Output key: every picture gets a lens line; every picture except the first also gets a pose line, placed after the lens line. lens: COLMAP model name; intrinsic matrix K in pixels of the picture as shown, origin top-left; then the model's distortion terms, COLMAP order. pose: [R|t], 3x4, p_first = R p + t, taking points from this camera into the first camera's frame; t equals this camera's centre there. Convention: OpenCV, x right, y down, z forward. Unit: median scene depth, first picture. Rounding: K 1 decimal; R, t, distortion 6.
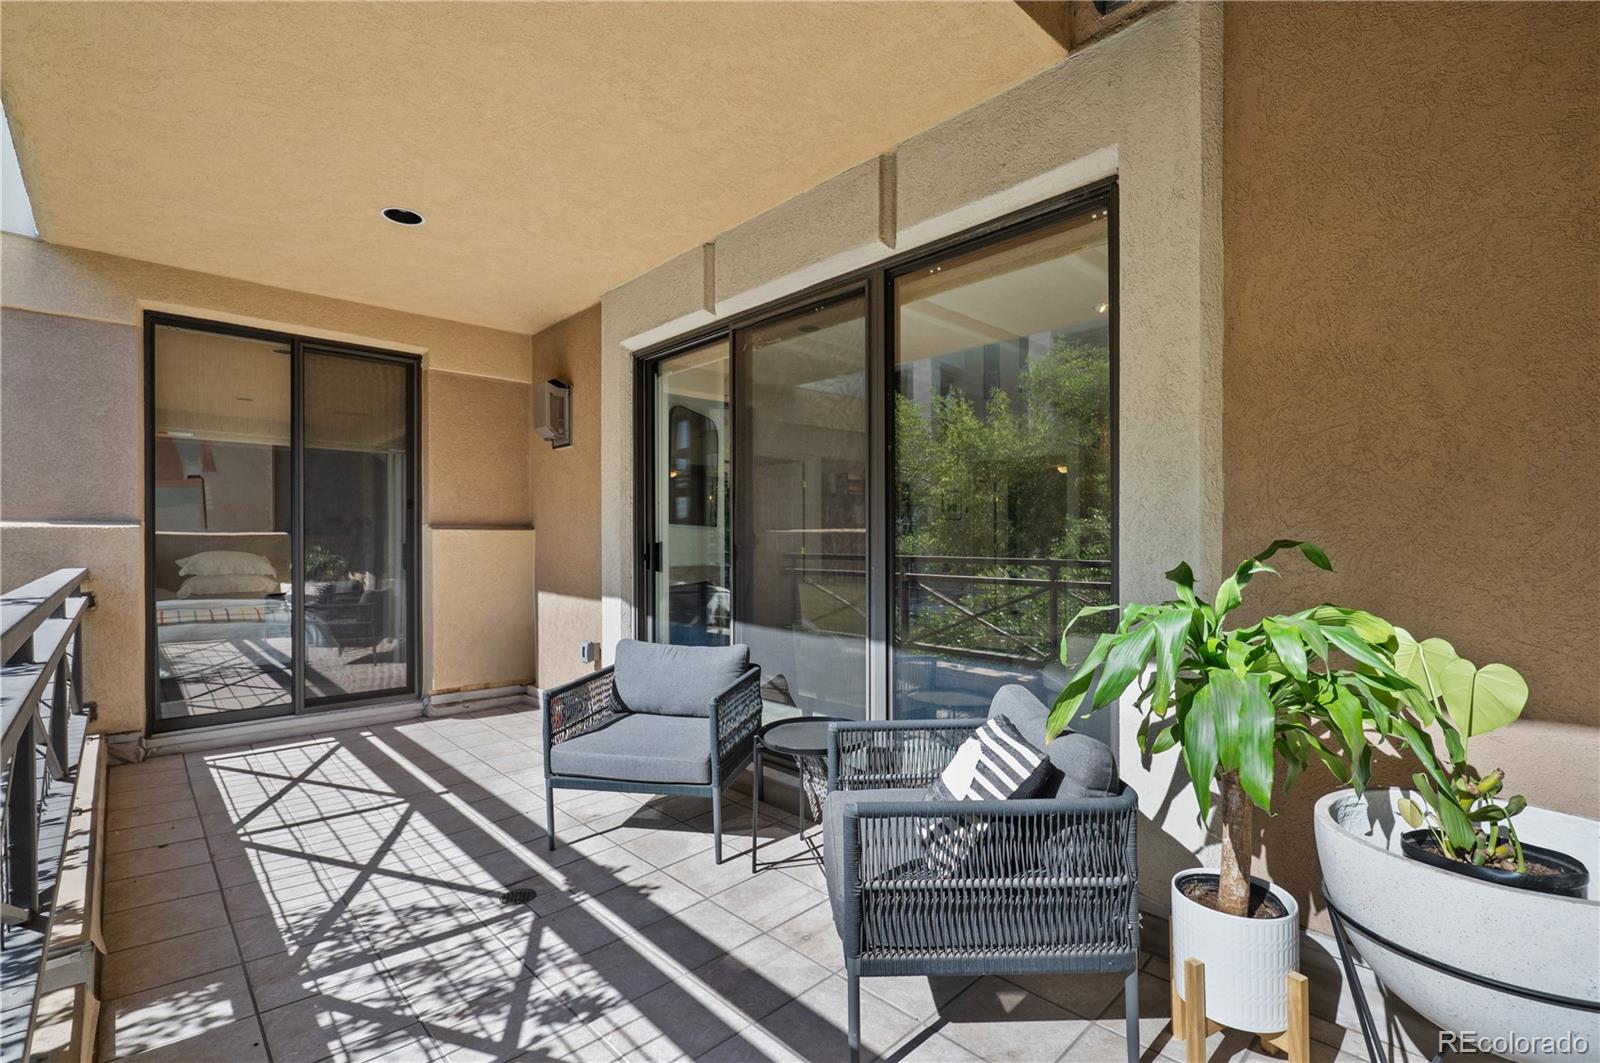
lens RADIAL K [[697.5, 0, 809.0], [0, 697.5, 535.1], [0, 0, 1]] dist [0.000792, 0.000538]
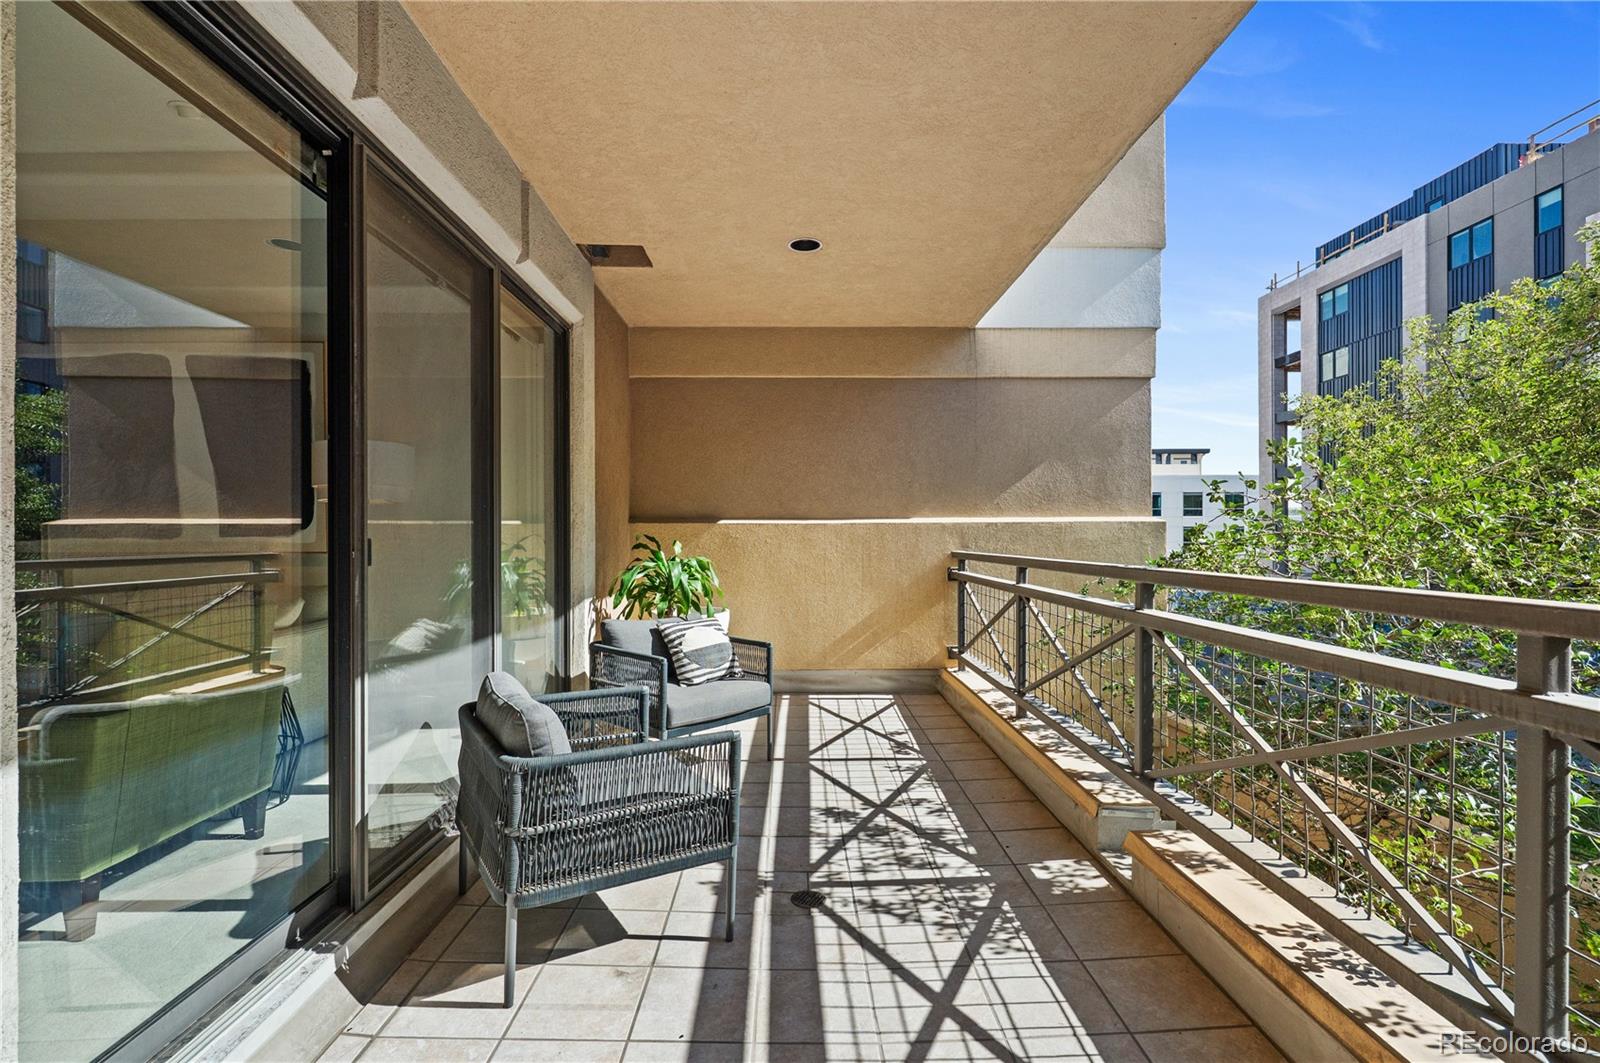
lens RADIAL K [[697.5, 0, 809.0], [0, 697.5, 535.1], [0, 0, 1]] dist [0.000792, 0.000538]
pose [[-0.722314, 0.004871, 0.691548, -1.220257], [-0.002147, 0.999955, -0.009285, 0.037488], [-0.691562, -0.008191, -0.722271, 1.917927]]
